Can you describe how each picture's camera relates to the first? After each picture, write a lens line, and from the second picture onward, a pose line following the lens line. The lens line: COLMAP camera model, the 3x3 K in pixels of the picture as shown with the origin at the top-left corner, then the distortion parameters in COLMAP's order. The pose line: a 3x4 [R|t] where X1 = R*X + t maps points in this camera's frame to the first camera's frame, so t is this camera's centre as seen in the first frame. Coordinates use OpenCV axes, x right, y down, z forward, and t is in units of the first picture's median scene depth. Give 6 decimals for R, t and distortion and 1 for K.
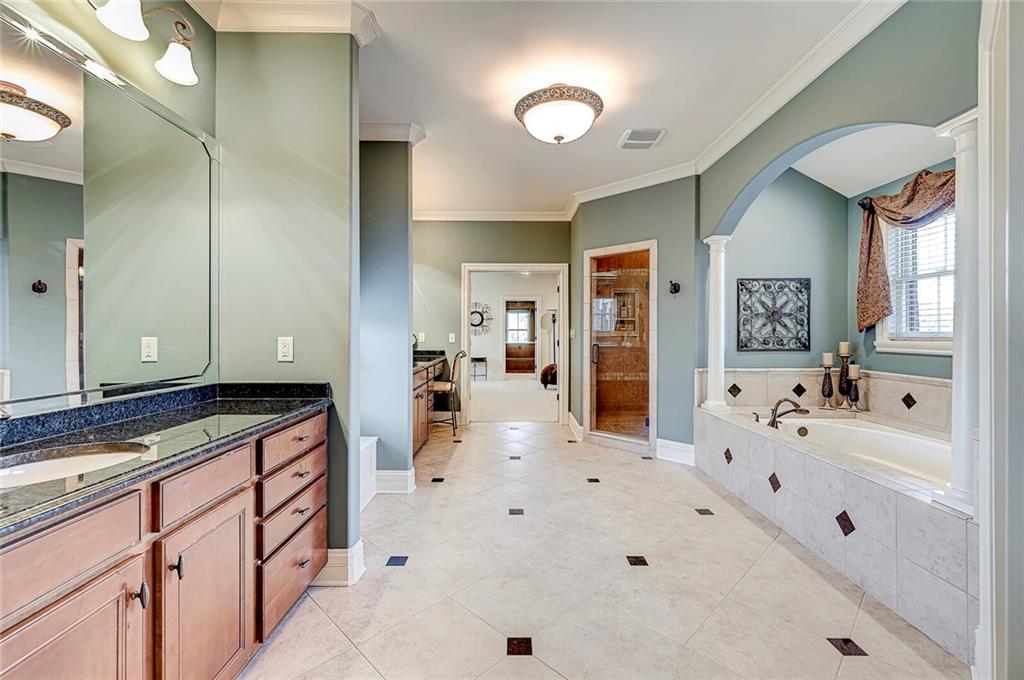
lens RADIAL K [[442.2, 0, 515.3], [0, 442.2, 335.9], [0, 0, 1]] dist [-0.002421, -0.000073]
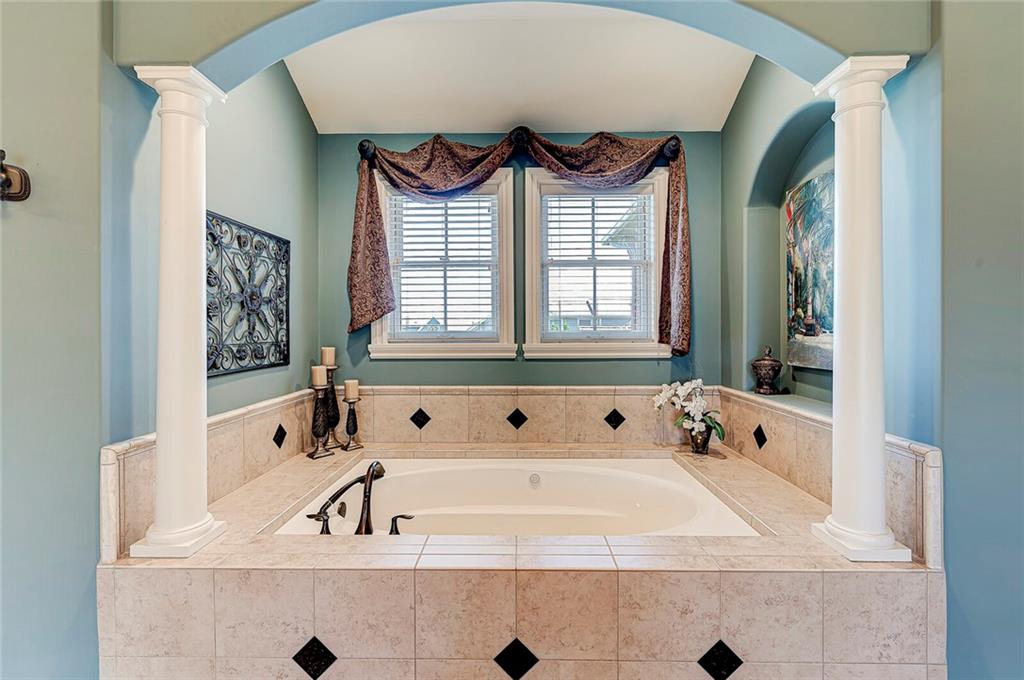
lens RADIAL K [[442.2, 0, 515.3], [0, 442.2, 333.2], [0, 0, 1]] dist [-0.002421, -0.000073]
pose [[0.017022, -0.013629, 0.999762, 0.085631], [0.006671, 0.999886, 0.013517, -0.013808], [-0.999833, 0.006440, 0.017111, 0.690651]]
